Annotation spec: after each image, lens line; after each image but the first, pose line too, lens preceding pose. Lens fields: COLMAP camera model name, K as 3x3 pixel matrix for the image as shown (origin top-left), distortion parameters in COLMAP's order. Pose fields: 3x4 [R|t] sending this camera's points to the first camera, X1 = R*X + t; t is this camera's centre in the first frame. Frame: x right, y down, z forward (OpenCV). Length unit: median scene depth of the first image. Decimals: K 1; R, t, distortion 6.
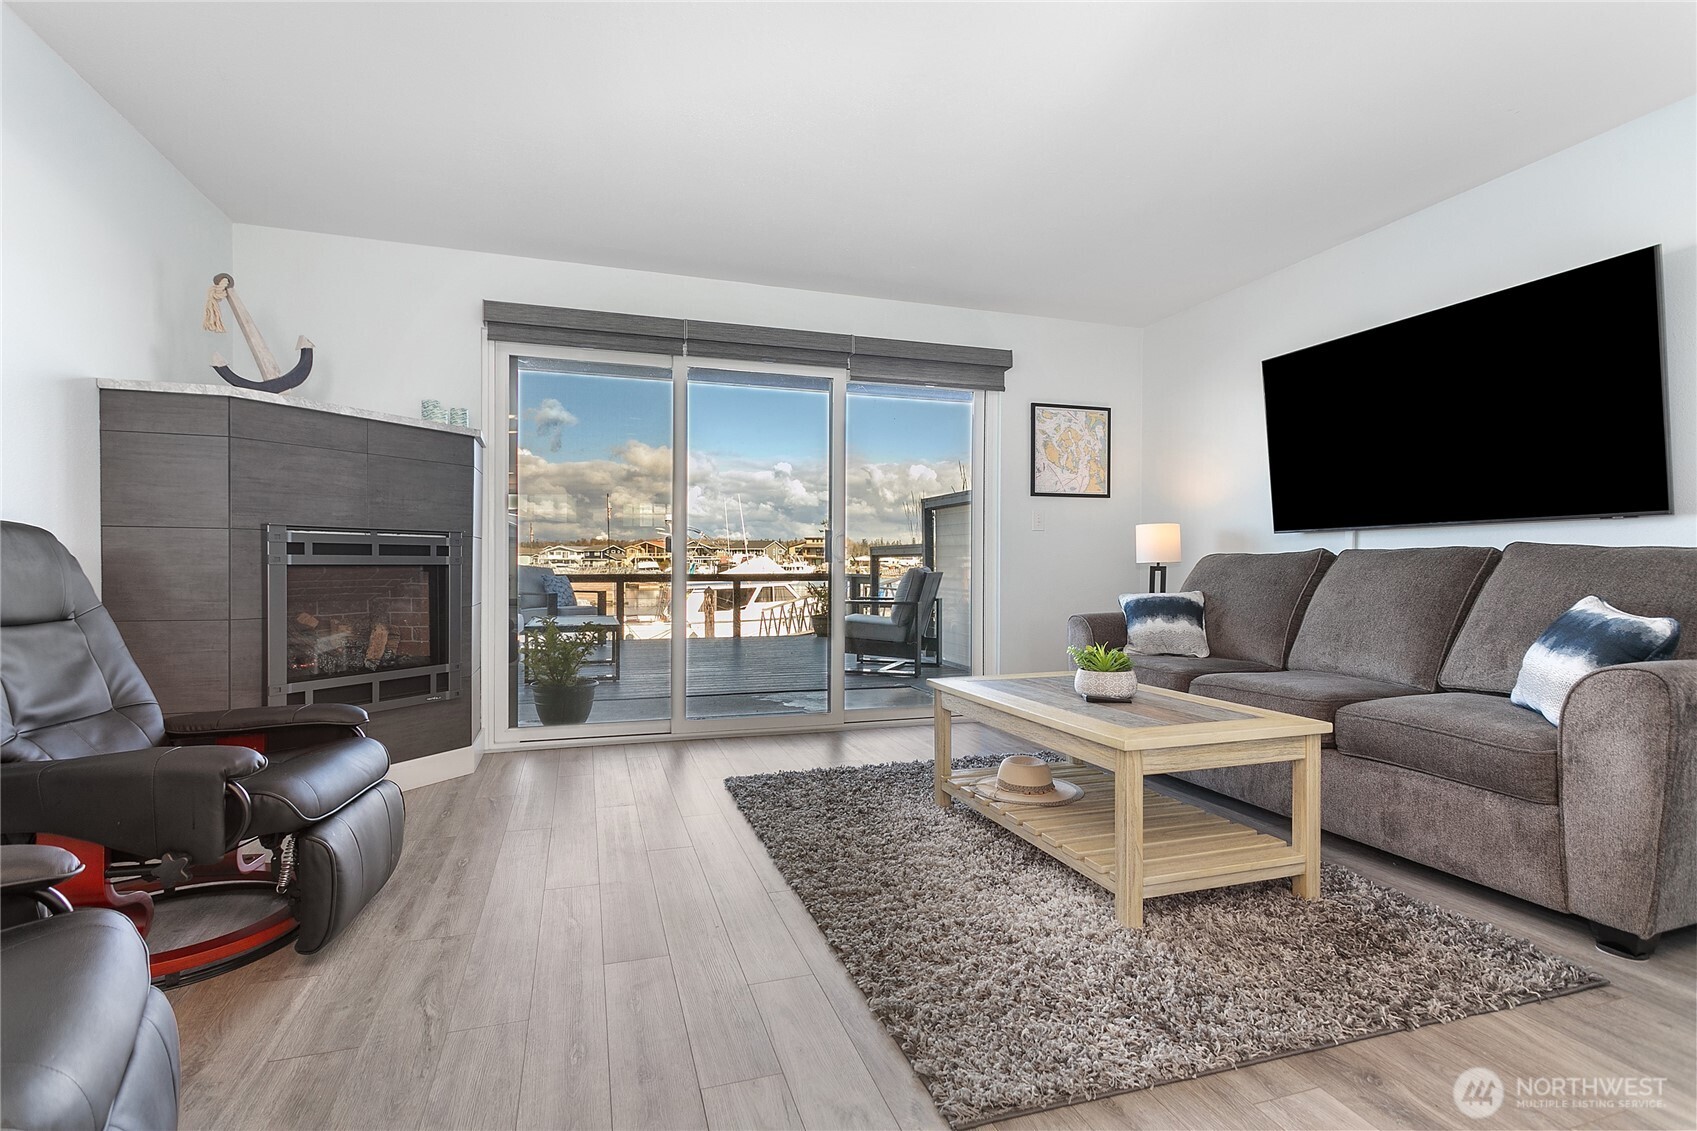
lens RADIAL K [[800.2, 0, 844.6], [0, 800.2, 569.9], [0, 0, 1]] dist [0.002663, 0.000575]
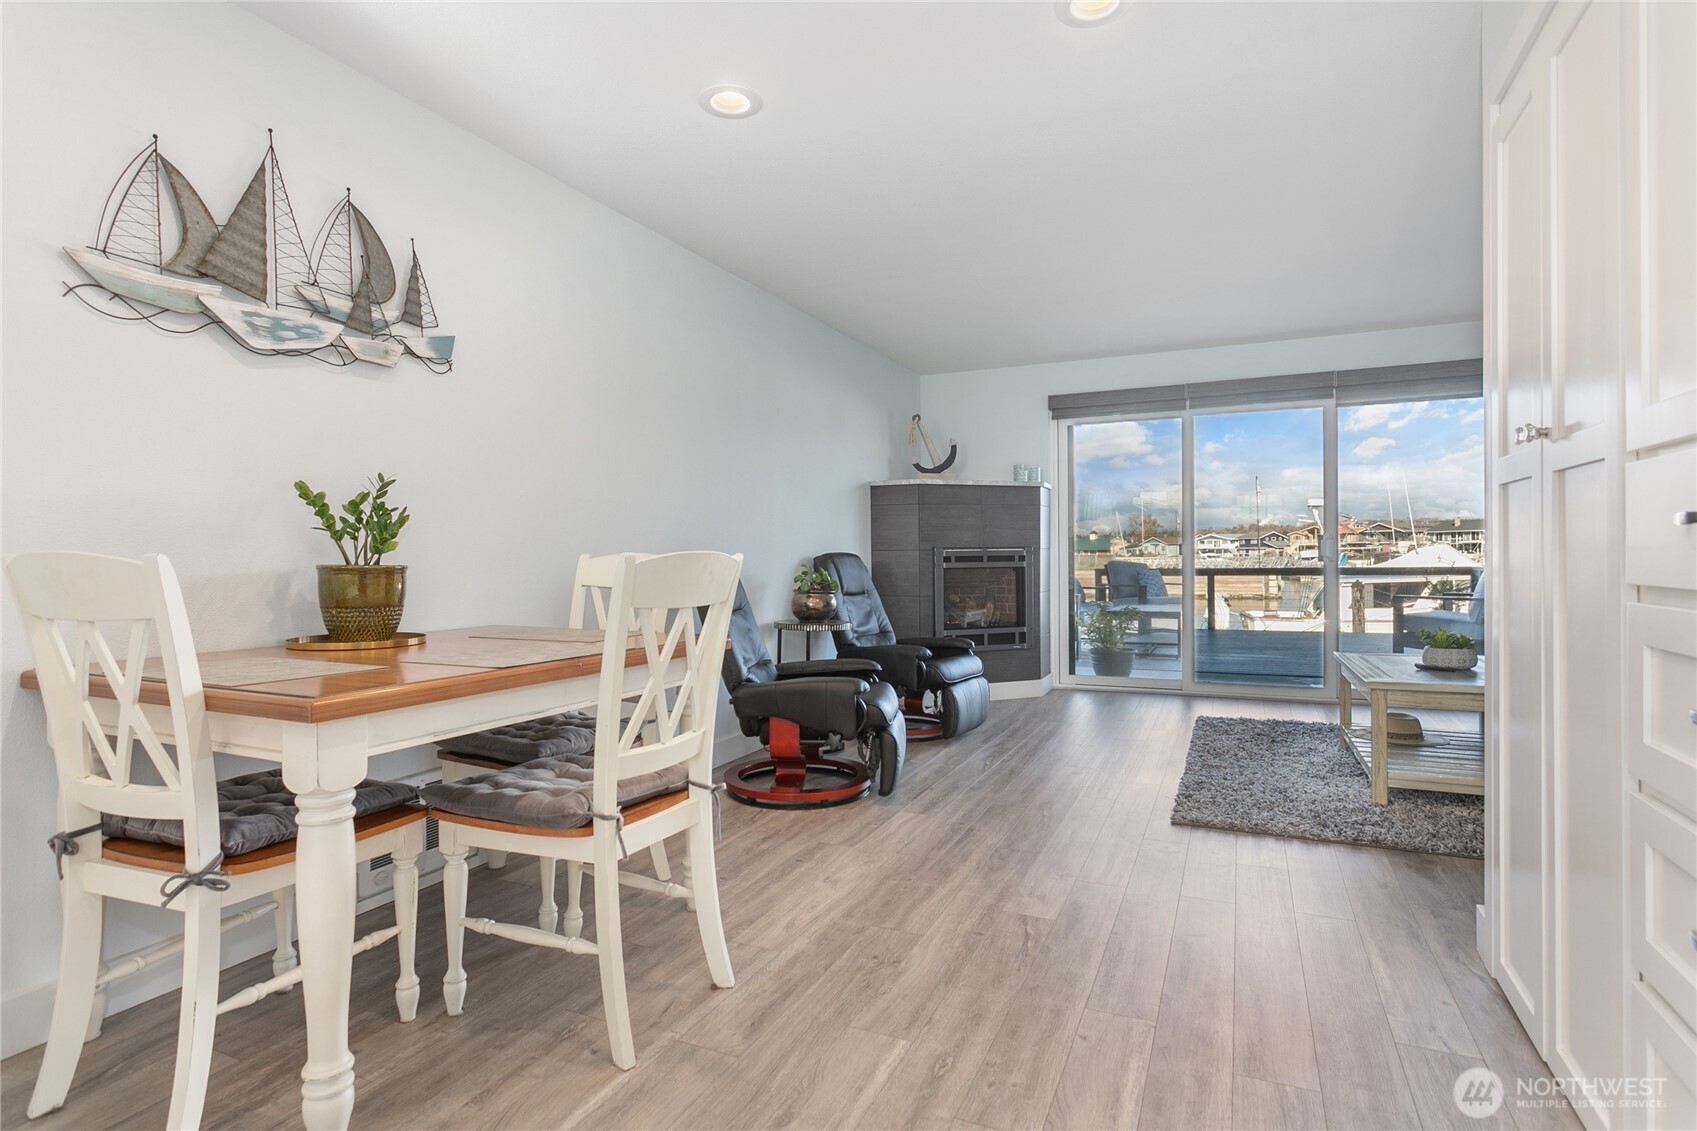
lens RADIAL K [[865.7, 0, 848.3], [0, 865.7, 553.9], [0, 0, 1]] dist [-0.003447, -0.000033]
pose [[0.737245, -0.012776, -0.675505, 0.443562], [0.007766, 0.999915, -0.010435, -0.017054], [0.675581, 0.002447, 0.737282, -0.563235]]
